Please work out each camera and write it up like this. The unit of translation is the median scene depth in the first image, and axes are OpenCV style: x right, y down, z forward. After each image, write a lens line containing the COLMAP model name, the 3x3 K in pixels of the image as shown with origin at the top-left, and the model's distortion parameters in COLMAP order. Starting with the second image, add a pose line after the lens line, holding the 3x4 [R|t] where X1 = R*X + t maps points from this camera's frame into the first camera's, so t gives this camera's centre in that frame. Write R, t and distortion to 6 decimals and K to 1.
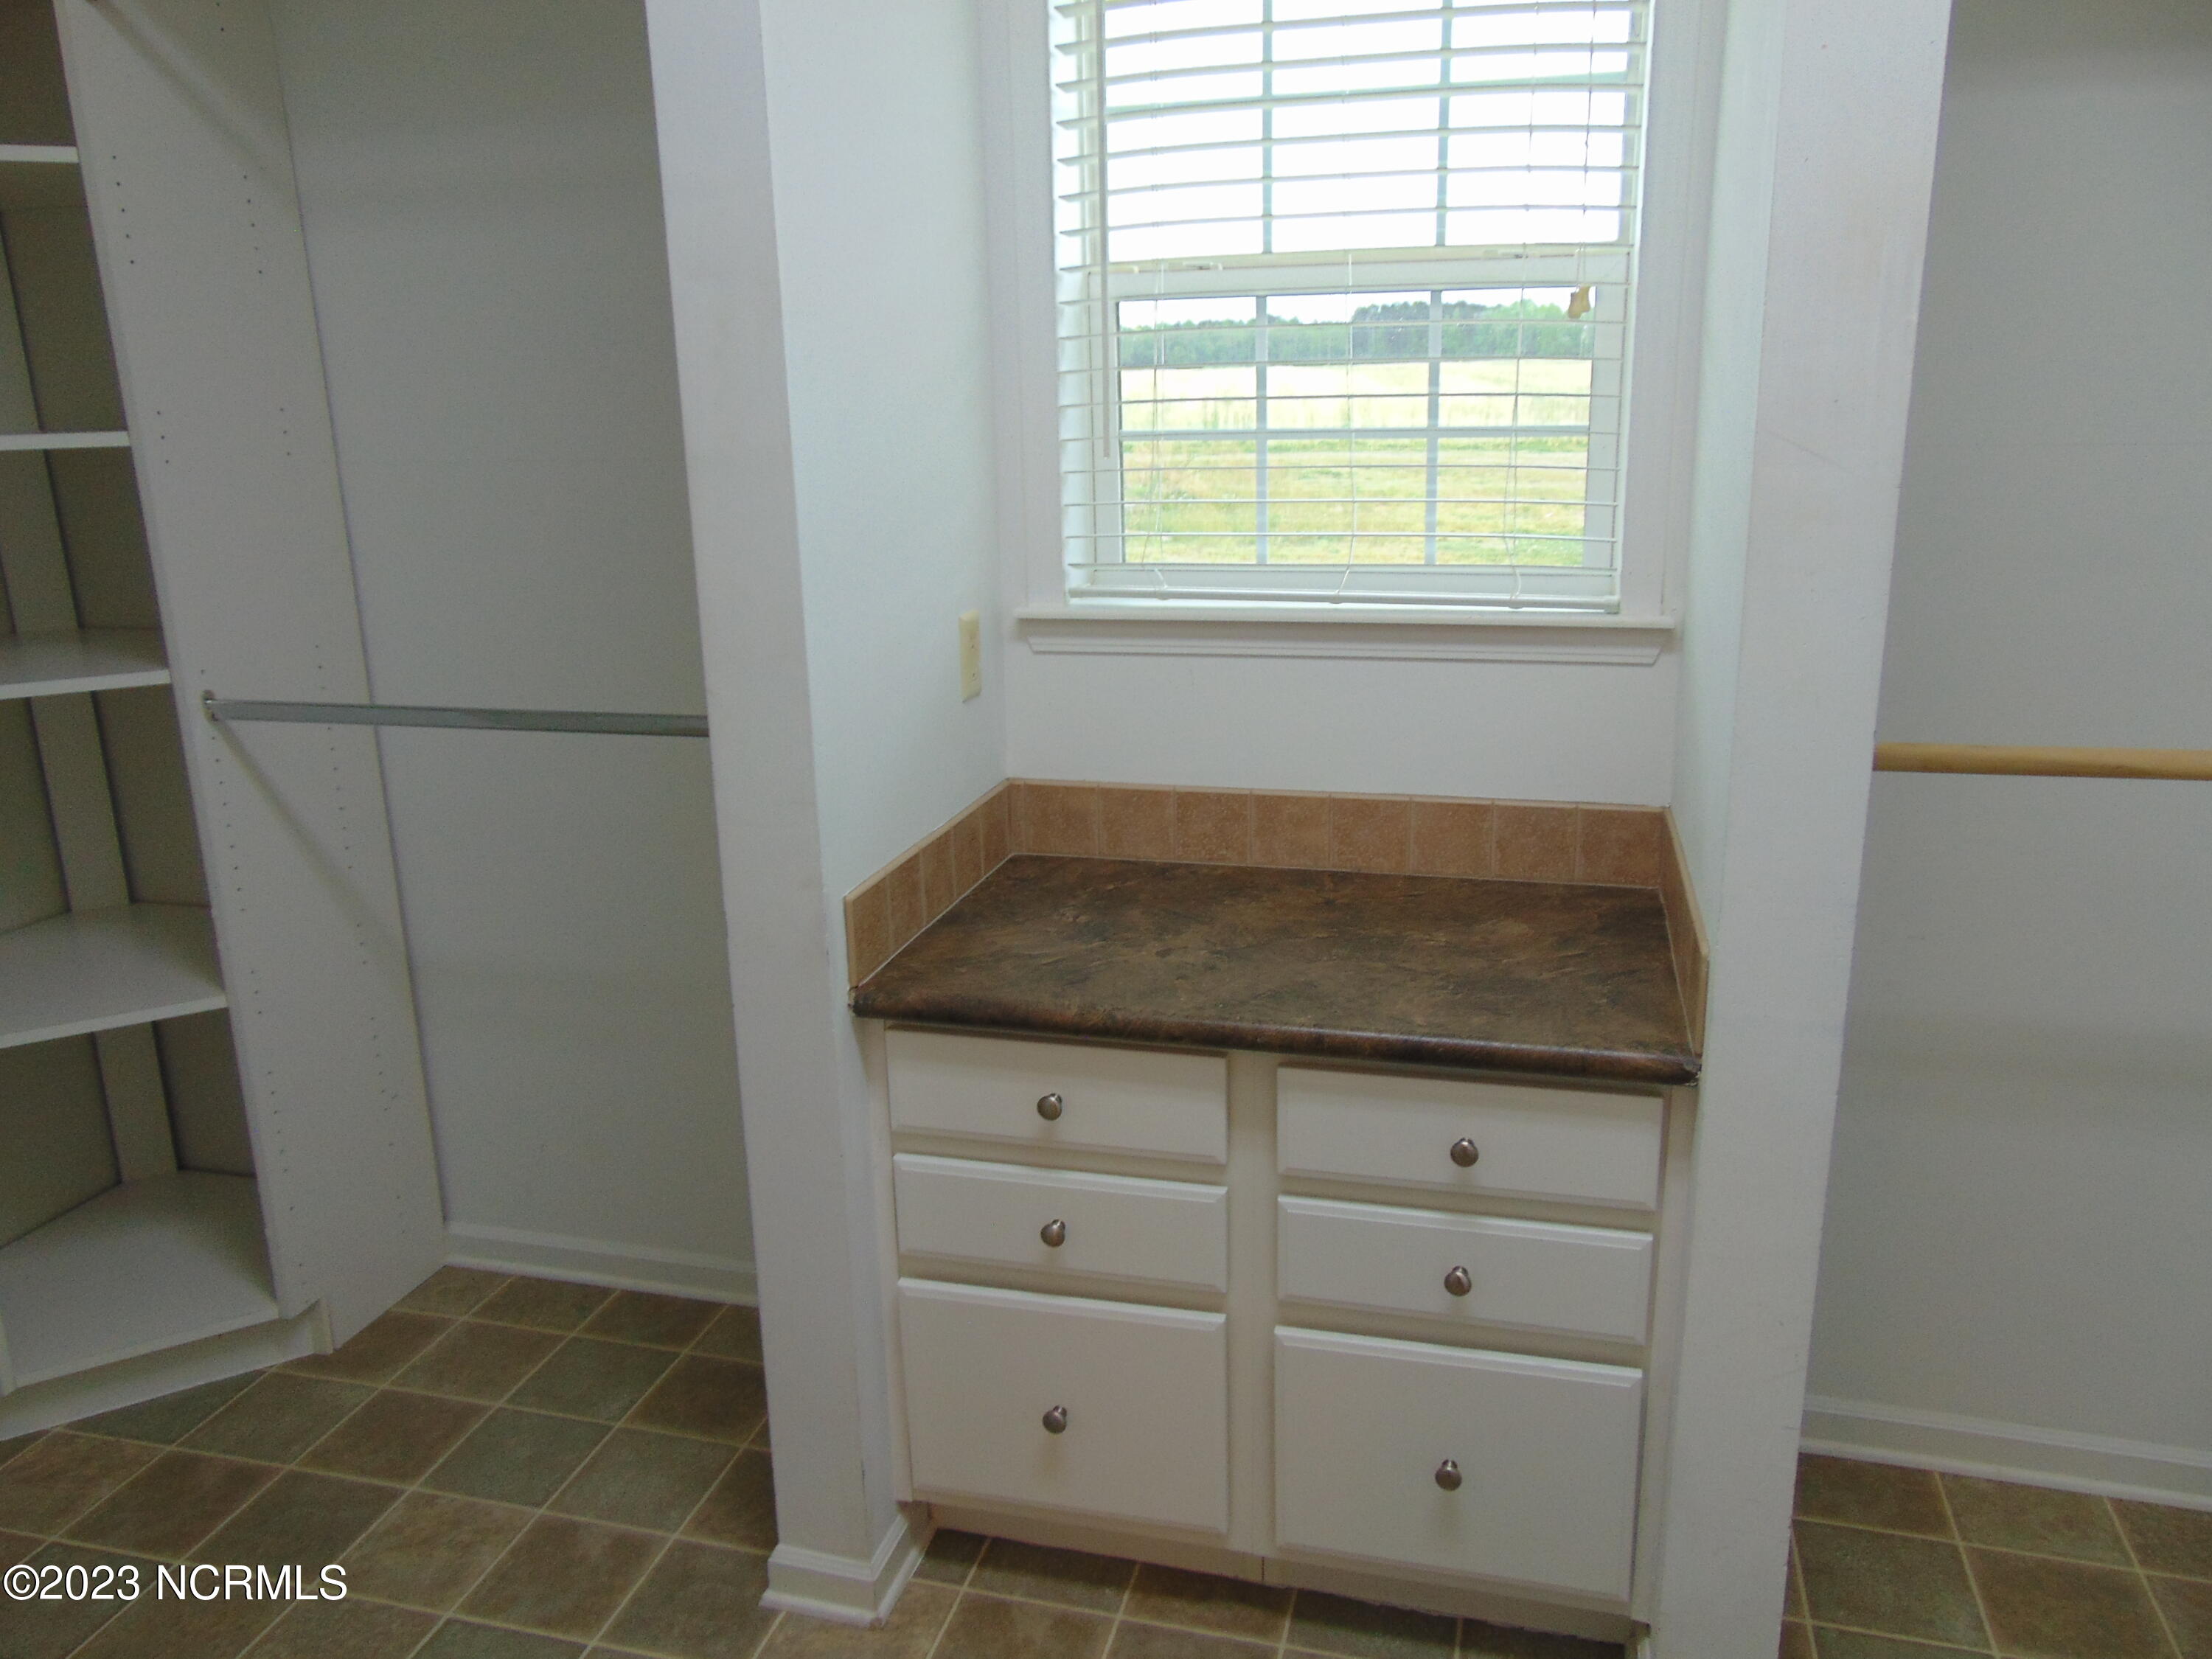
lens RADIAL K [[1655.0, 0, 1110.4], [0, 1655.0, 821.5], [0, 0, 1]] dist [-0.038288, 0.079148]
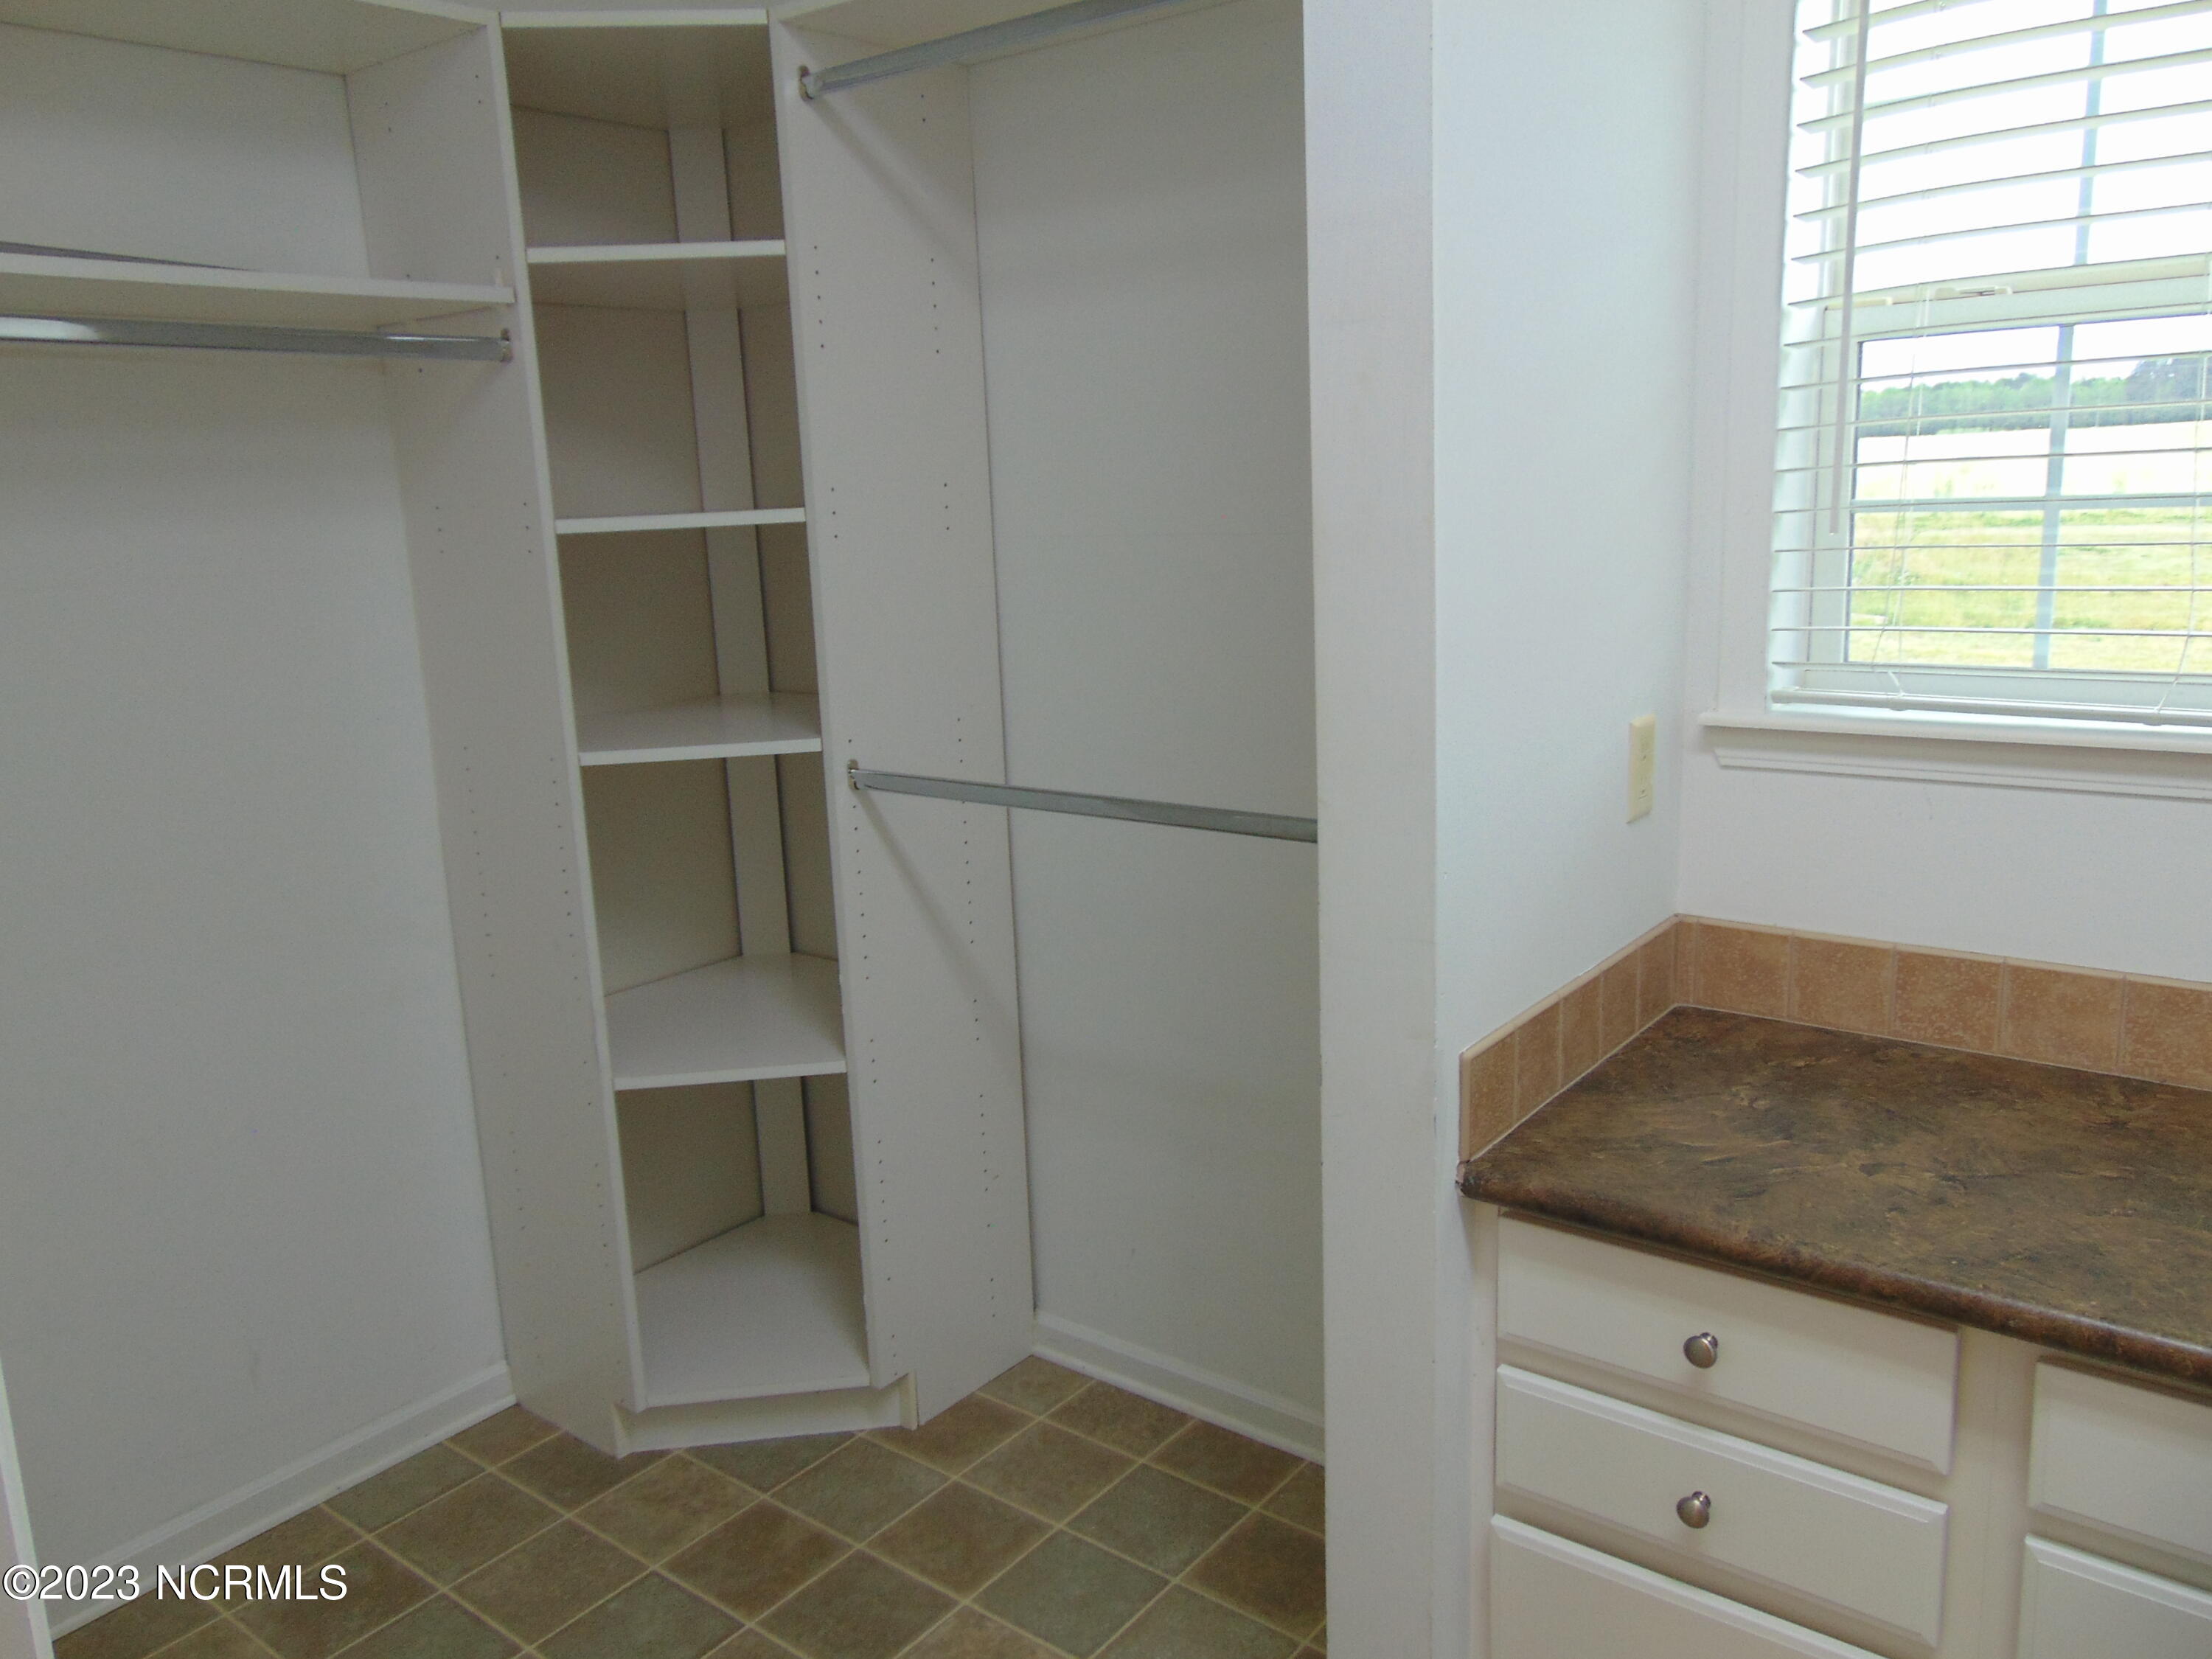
lens RADIAL K [[1655.0, 0, 1110.4], [0, 1655.0, 821.5], [0, 0, 1]] dist [-0.038288, 0.079148]
pose [[0.920795, 0.066411, -0.384351, -0.008737], [-0.082864, 0.996212, -0.026386, -0.028103], [0.381142, 0.056144, 0.922810, 0.124929]]
